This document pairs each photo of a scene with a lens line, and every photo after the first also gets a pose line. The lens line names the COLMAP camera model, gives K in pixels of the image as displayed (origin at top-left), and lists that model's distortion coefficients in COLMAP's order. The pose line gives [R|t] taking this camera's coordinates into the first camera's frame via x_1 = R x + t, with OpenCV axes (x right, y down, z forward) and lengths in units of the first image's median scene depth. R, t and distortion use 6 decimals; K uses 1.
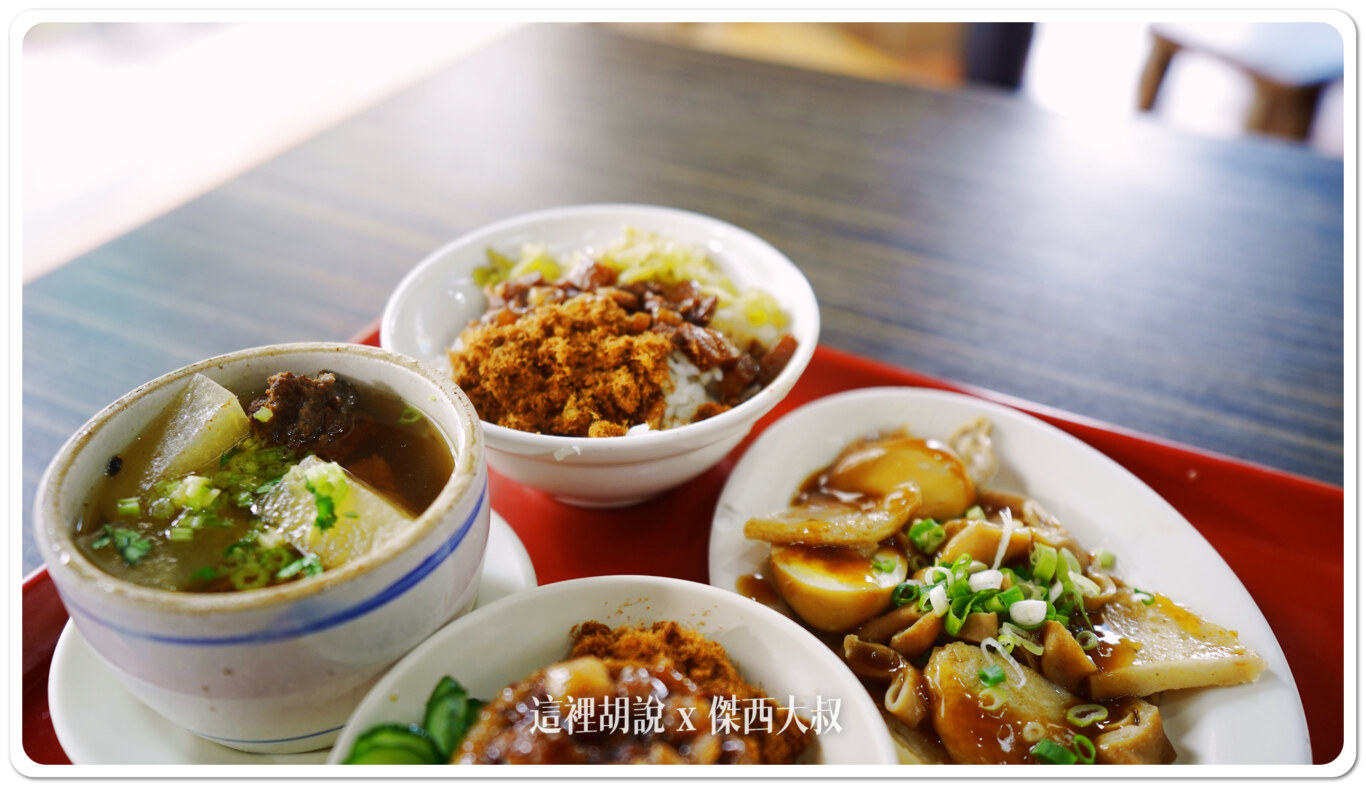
lens RADIAL K [[1175.9, 0, 683.0], [0, 1175.9, 393.5], [0, 0, 1]] dist [0.048133, 0.004417]
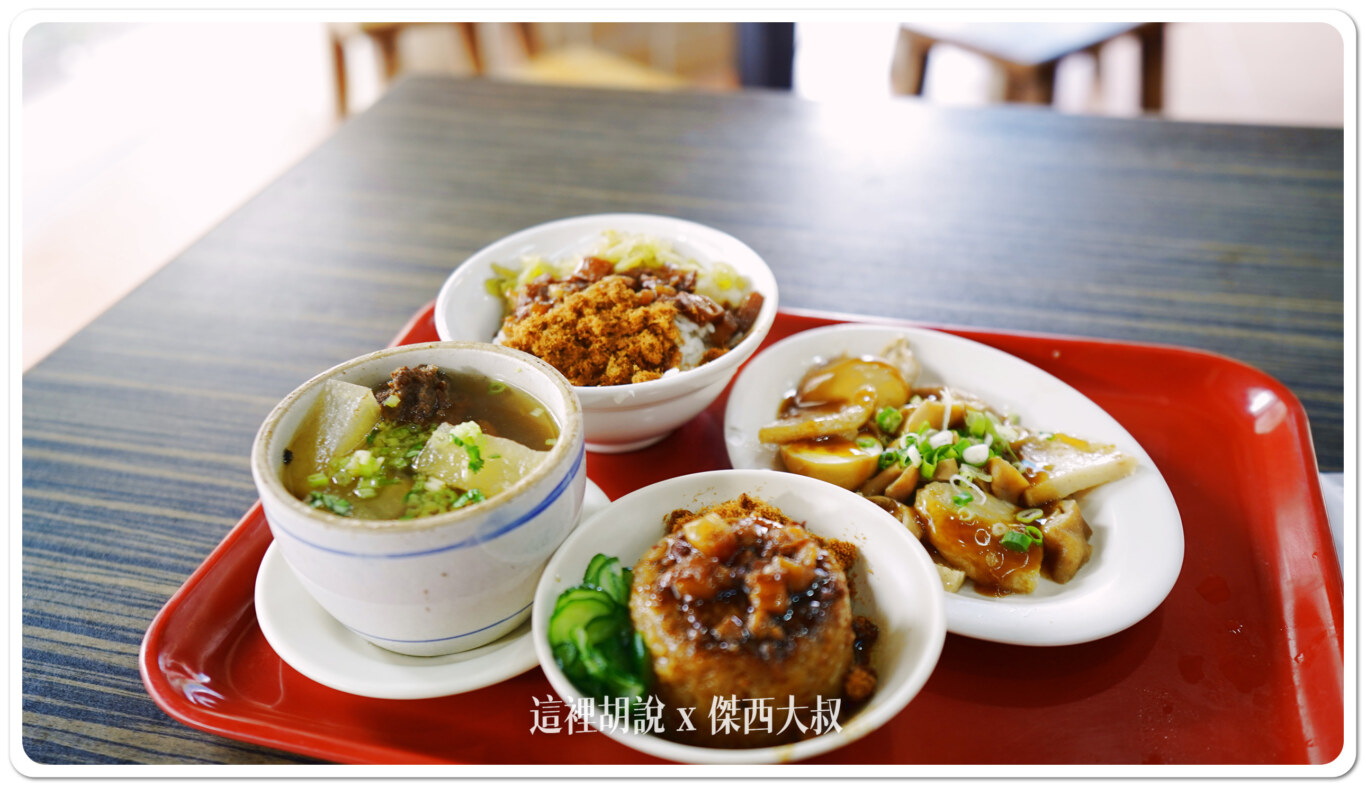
lens RADIAL K [[1175.9, 0, 683.0], [0, 1175.9, 393.5], [0, 0, 1]] dist [0.048133, 0.004417]
pose [[0.975045, -0.154911, 0.159028, -0.231293], [0.158749, 0.987250, -0.011645, 0.069175], [-0.155196, 0.036600, 0.987205, -0.290336]]
